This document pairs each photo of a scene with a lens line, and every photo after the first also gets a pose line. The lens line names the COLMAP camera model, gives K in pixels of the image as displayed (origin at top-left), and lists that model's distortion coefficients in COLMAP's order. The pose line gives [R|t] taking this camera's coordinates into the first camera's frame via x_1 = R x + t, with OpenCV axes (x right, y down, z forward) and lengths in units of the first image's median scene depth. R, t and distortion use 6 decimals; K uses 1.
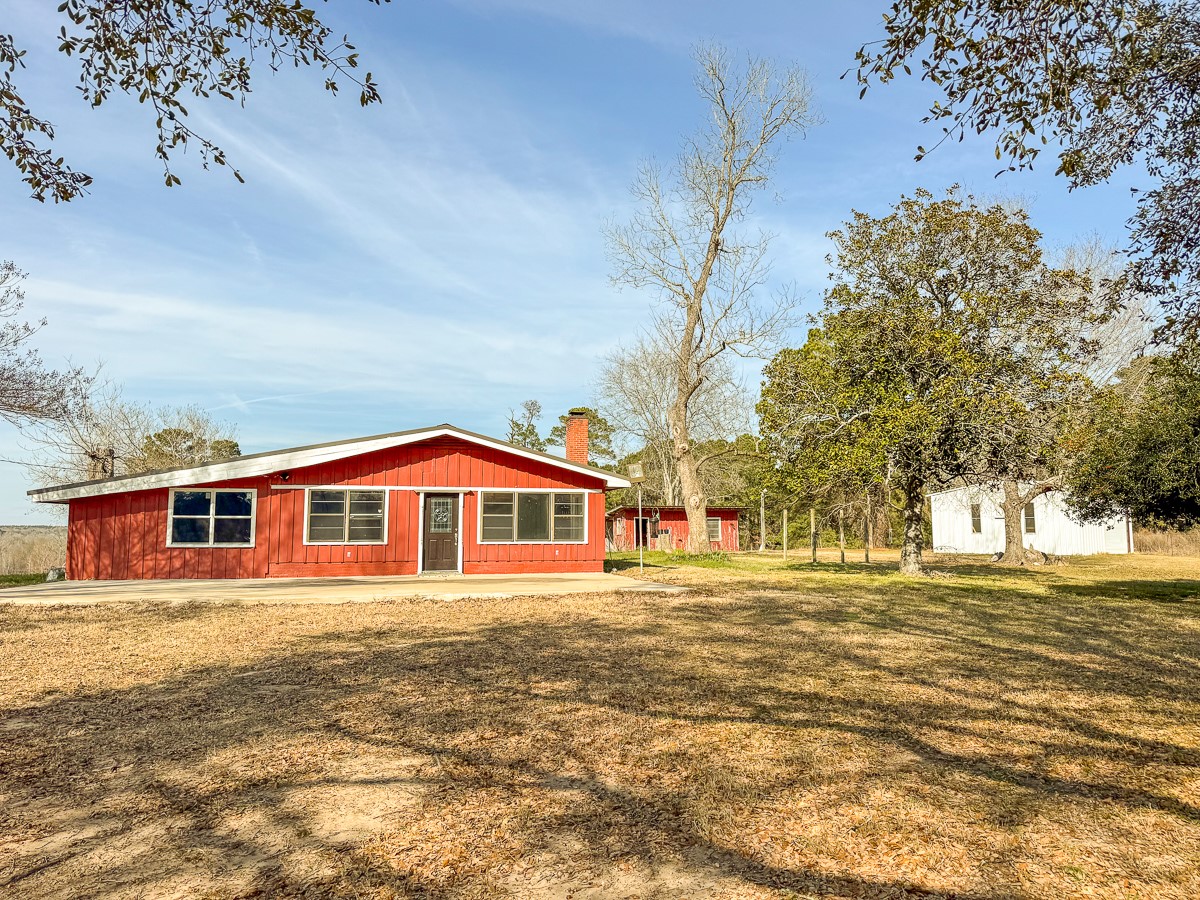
lens RADIAL K [[831.7, 0, 619.3], [0, 831.7, 451.9], [0, 0, 1]] dist [0.005633, -0.002308]
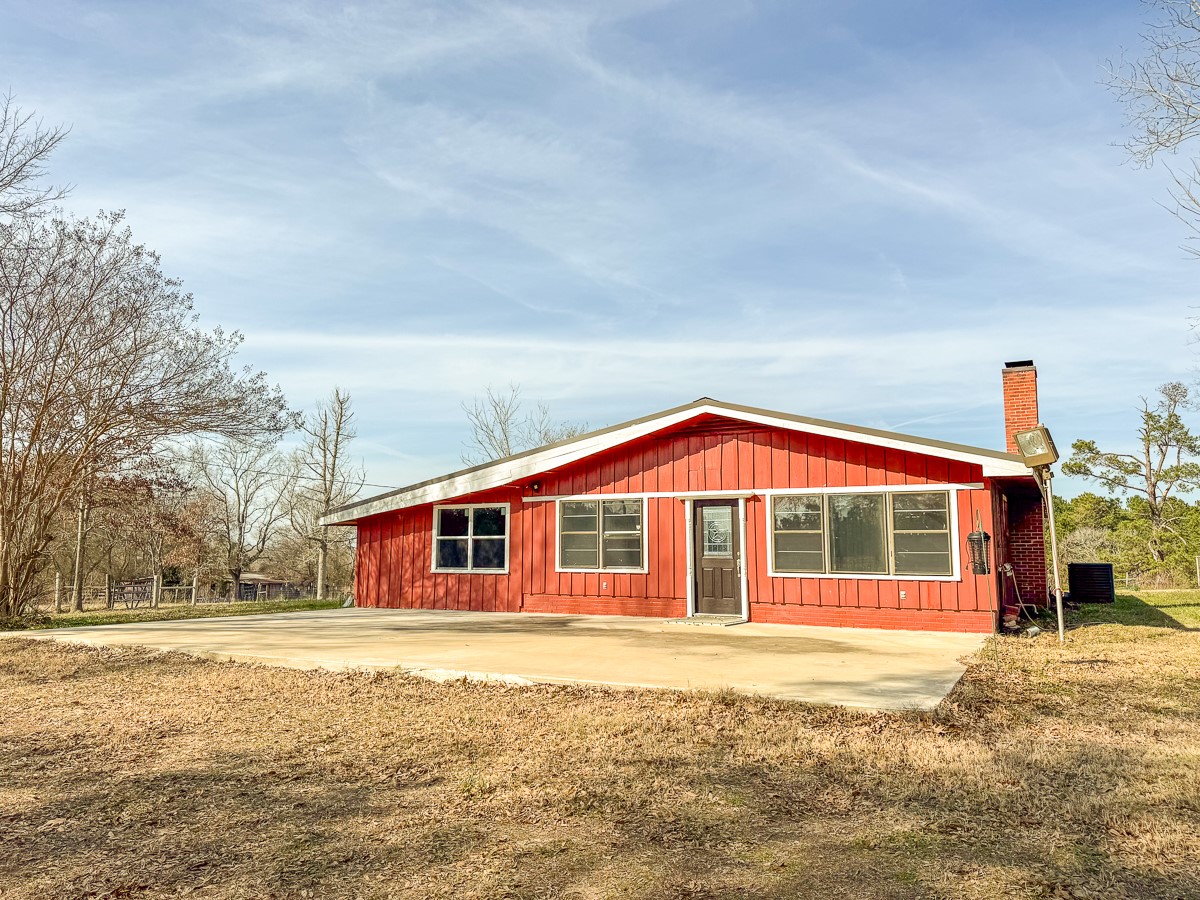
lens RADIAL K [[828.1, 0, 600.0], [0, 828.1, 450.0], [0, 0, 1]] dist [0.217273, -0.295323]
pose [[0.734415, -0.080694, -0.673886, 0.189334], [0.061934, 0.996732, -0.051856, 0.039693], [0.675869, -0.003653, 0.737013, 0.442227]]
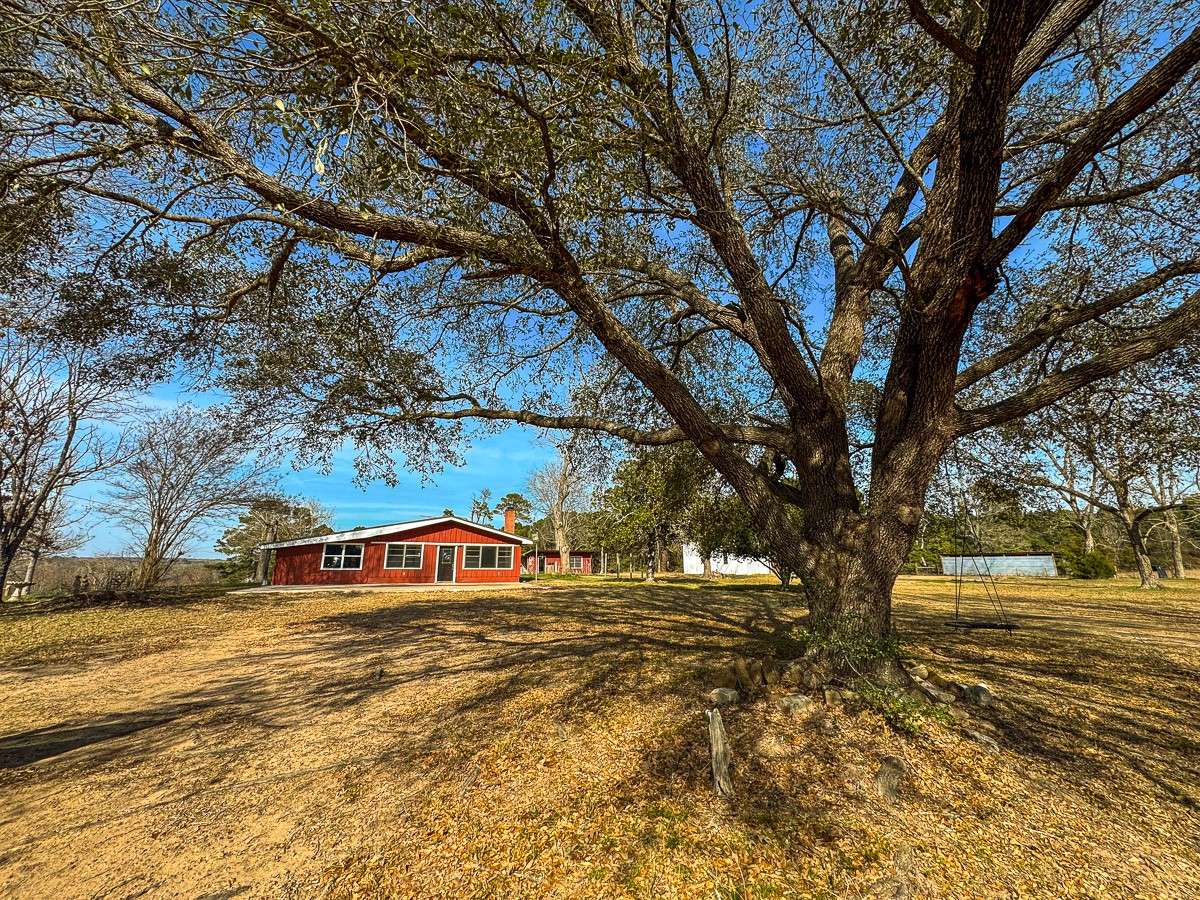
lens RADIAL K [[479.5, 0, 600.0], [0, 479.5, 450.0], [0, 0, 1]] dist [0.000790, -0.000074]
pose [[0.991087, 0.035181, 0.128489, 0.020133], [-0.017345, 0.990367, -0.137378, -0.038257], [-0.132085, 0.133925, 0.982150, -0.383183]]
